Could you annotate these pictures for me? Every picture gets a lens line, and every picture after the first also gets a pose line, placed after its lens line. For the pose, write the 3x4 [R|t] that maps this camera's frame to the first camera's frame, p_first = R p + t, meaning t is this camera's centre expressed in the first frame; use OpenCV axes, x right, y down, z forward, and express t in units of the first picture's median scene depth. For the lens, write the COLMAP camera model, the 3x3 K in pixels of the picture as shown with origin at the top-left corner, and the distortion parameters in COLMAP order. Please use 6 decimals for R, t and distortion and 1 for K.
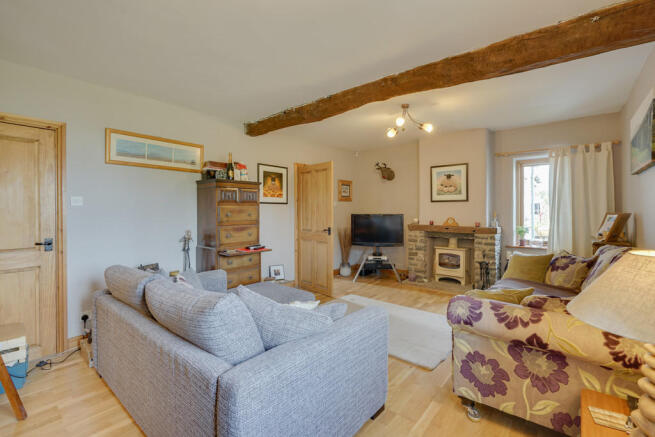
lens RADIAL K [[295.5, 0, 327.5], [0, 295.5, 212.1], [0, 0, 1]] dist [-0.001166, -0.000117]
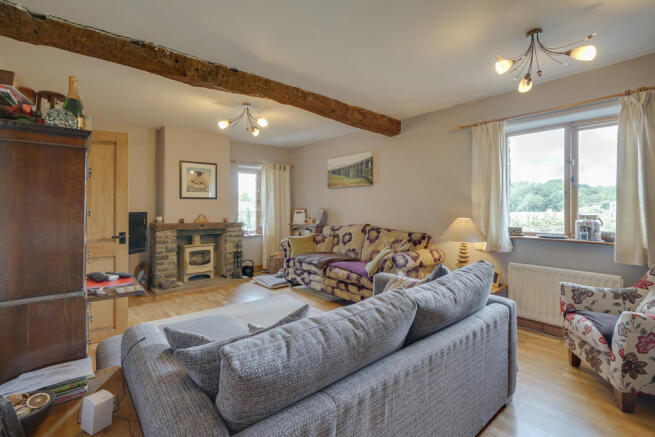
lens RADIAL K [[301.5, 0, 324.3], [0, 301.5, 209.8], [0, 0, 1]] dist [0.000330, 0.000114]
pose [[0.184838, -0.004558, 0.982759, -0.519918], [0.008429, 0.999960, 0.003052, 0.002395], [-0.982733, 0.007719, 0.184869, 0.394562]]
